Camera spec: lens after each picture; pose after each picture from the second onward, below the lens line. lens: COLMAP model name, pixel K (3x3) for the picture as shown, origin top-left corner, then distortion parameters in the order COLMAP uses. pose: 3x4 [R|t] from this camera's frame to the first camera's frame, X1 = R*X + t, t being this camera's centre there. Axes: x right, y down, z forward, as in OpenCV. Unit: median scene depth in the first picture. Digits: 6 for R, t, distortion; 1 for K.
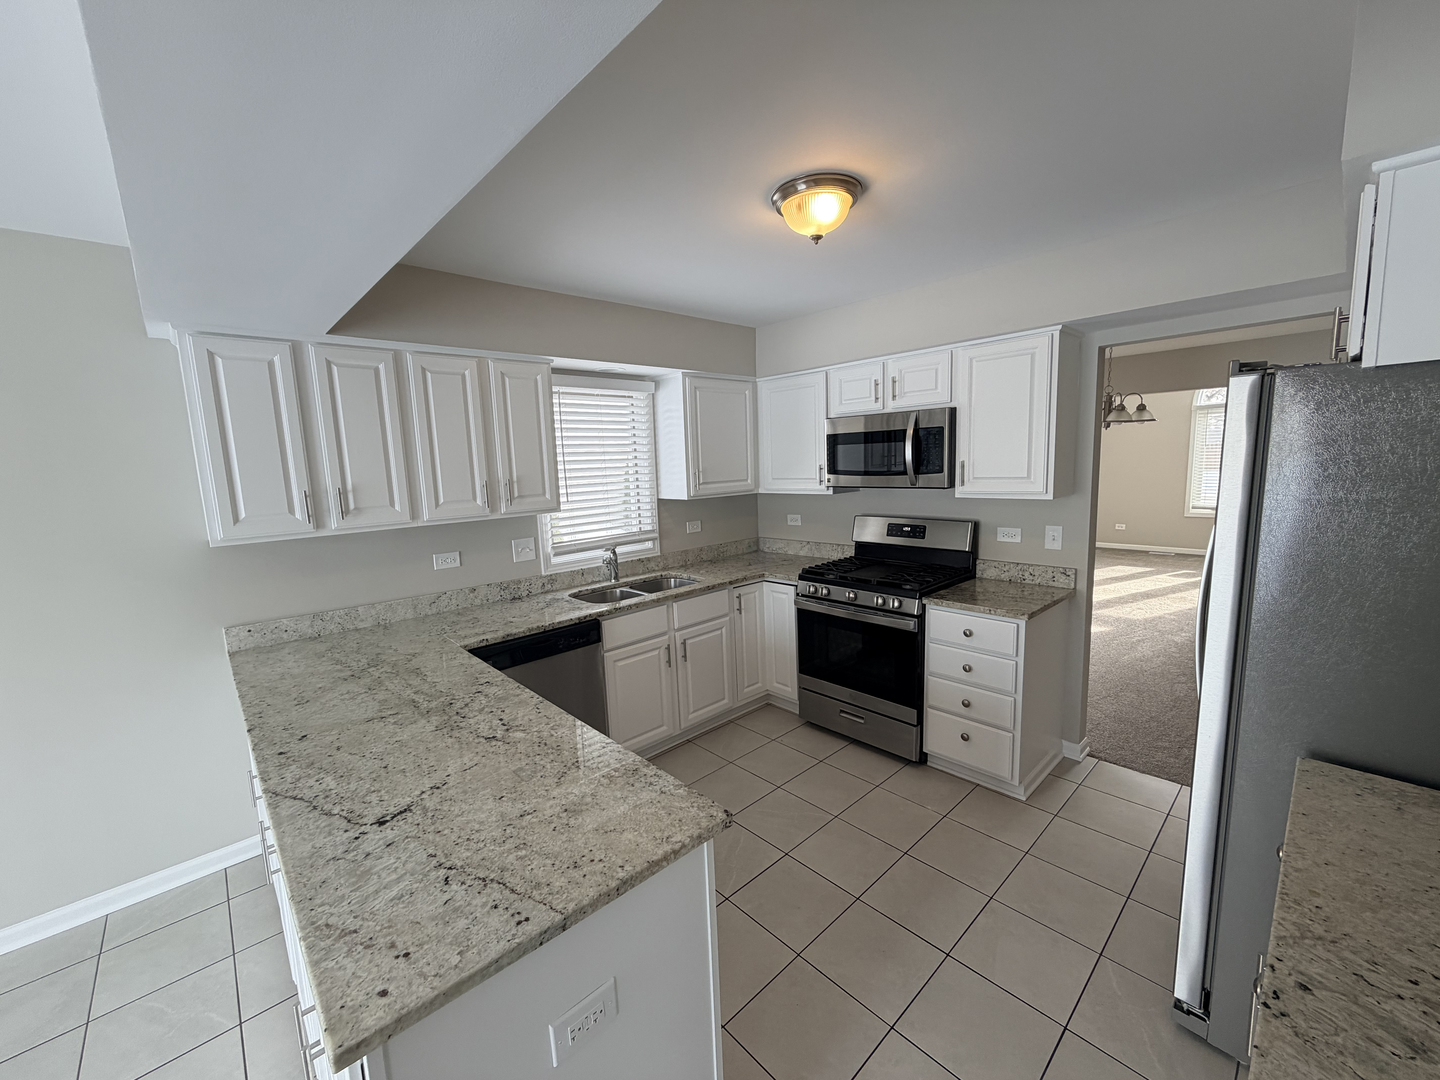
lens RADIAL K [[573.4, 0, 716.3], [0, 573.4, 537.7], [0, 0, 1]] dist [-0.000766, 0.000145]
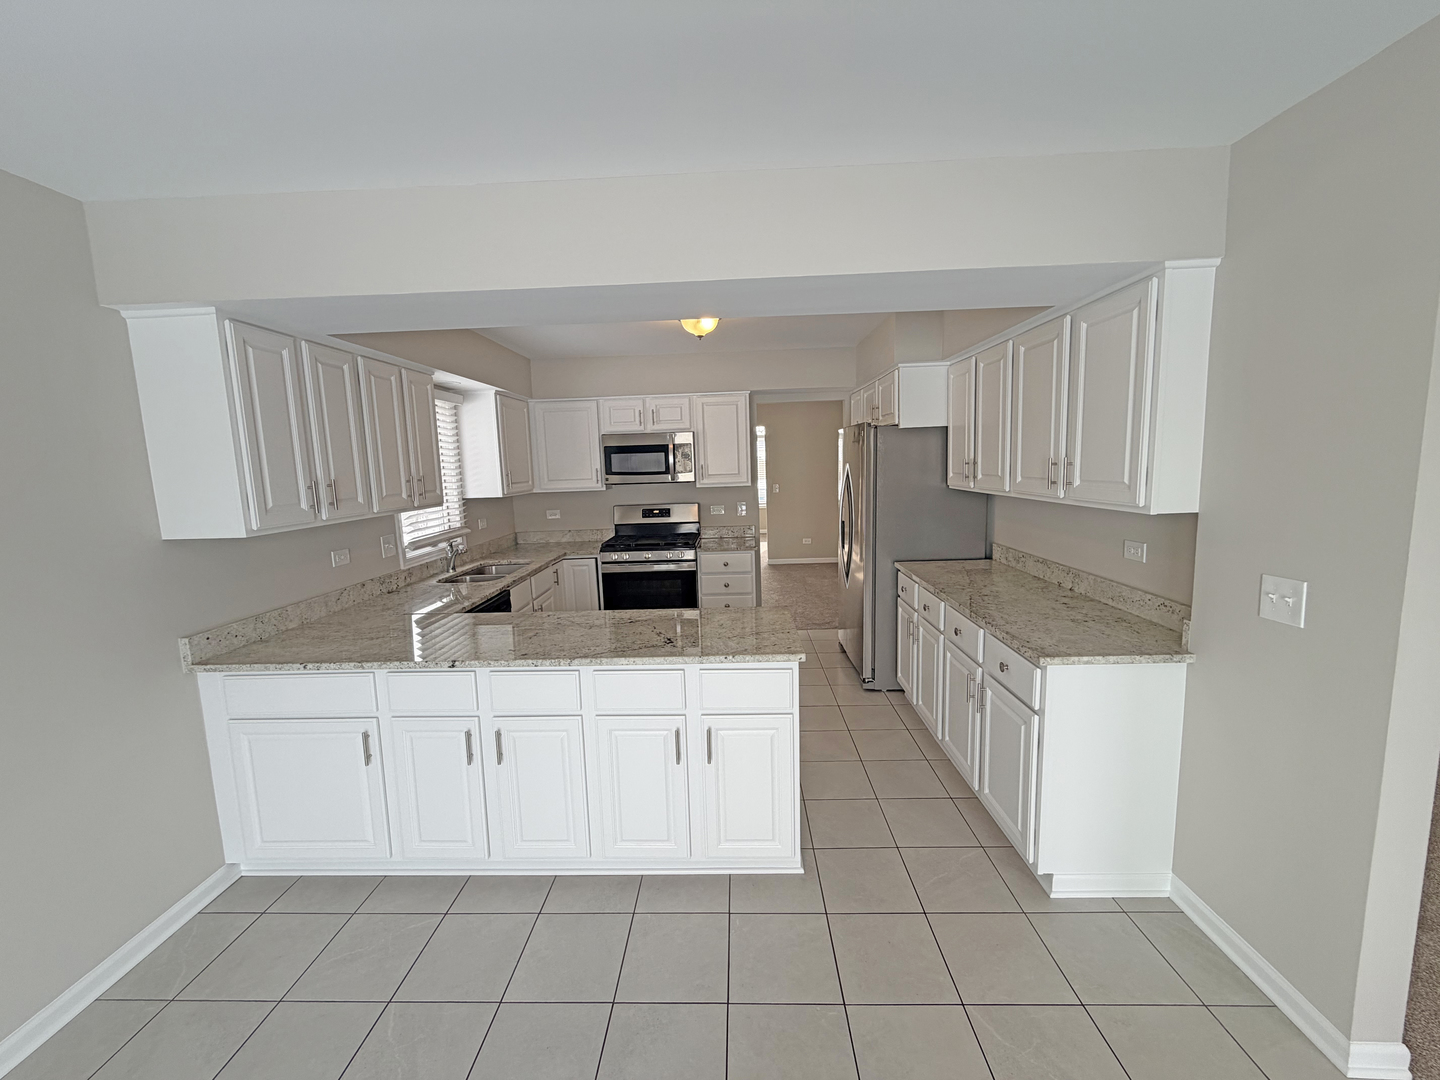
lens RADIAL K [[573.4, 0, 716.3], [0, 573.4, 537.7], [0, 0, 1]] dist [-0.000766, 0.000145]
pose [[0.704979, -0.078972, 0.704818, -0.617612], [0.102436, 0.994699, 0.008992, 0.055144], [-0.701791, 0.065859, 0.709332, -0.156328]]
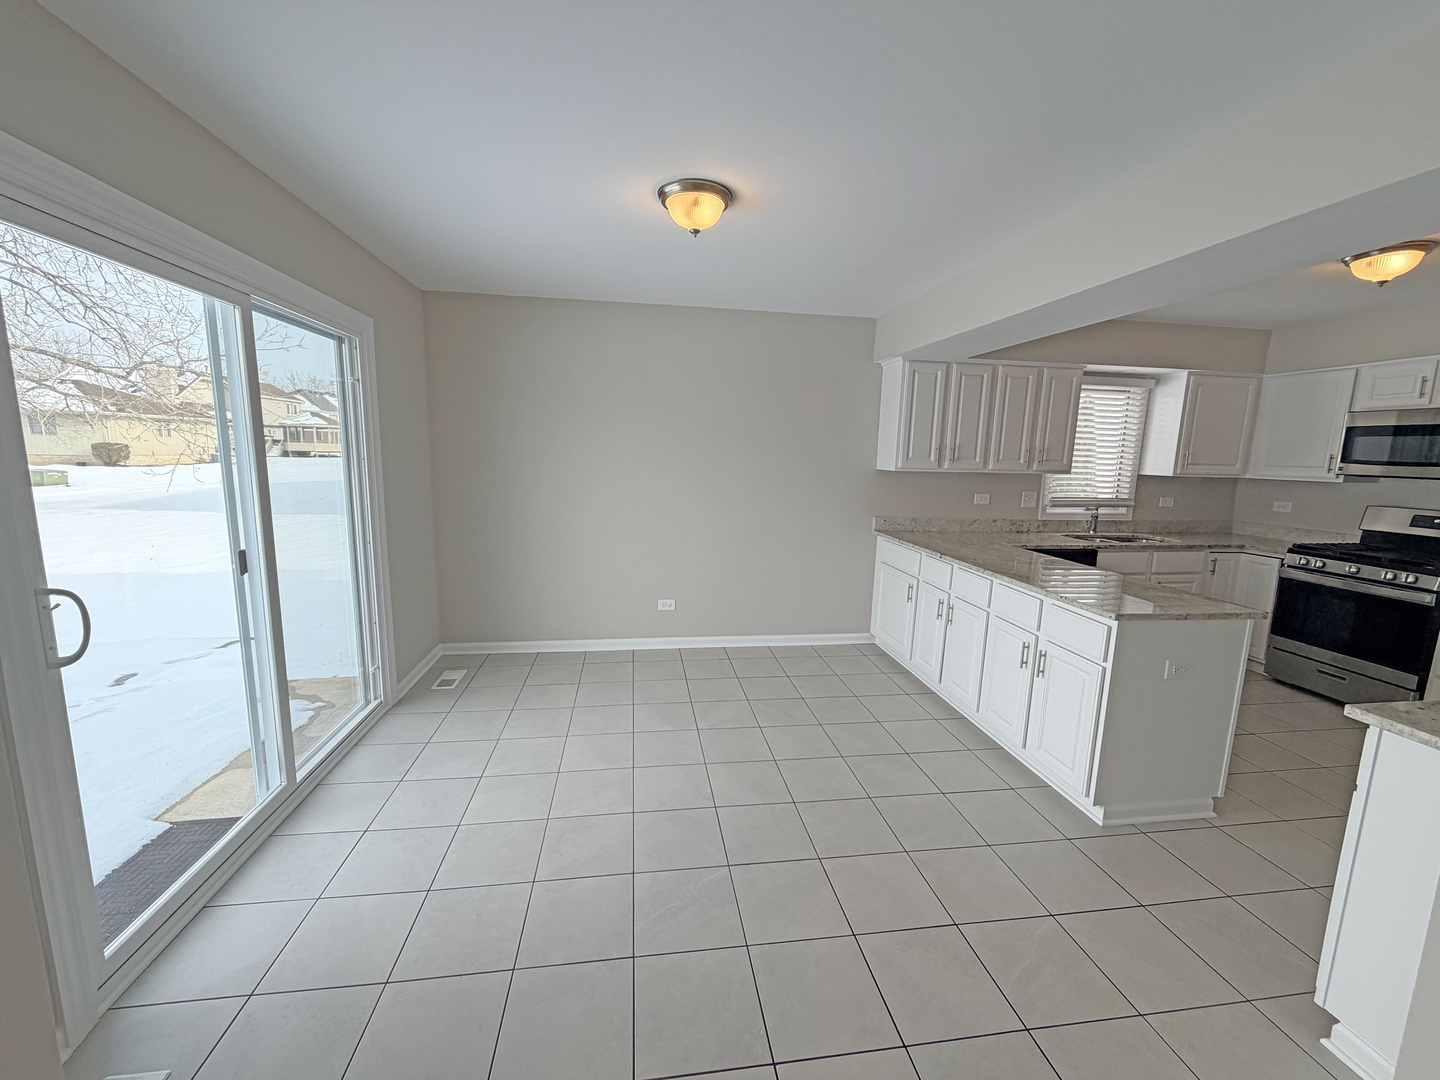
lens RADIAL K [[573.4, 0, 716.3], [0, 573.4, 537.7], [0, 0, 1]] dist [-0.000766, 0.000145]
pose [[0.822426, 0.142723, -0.550677, -0.168339], [-0.131258, 0.989505, 0.060426, 0.124562], [0.553522, 0.022585, 0.832528, -0.585090]]
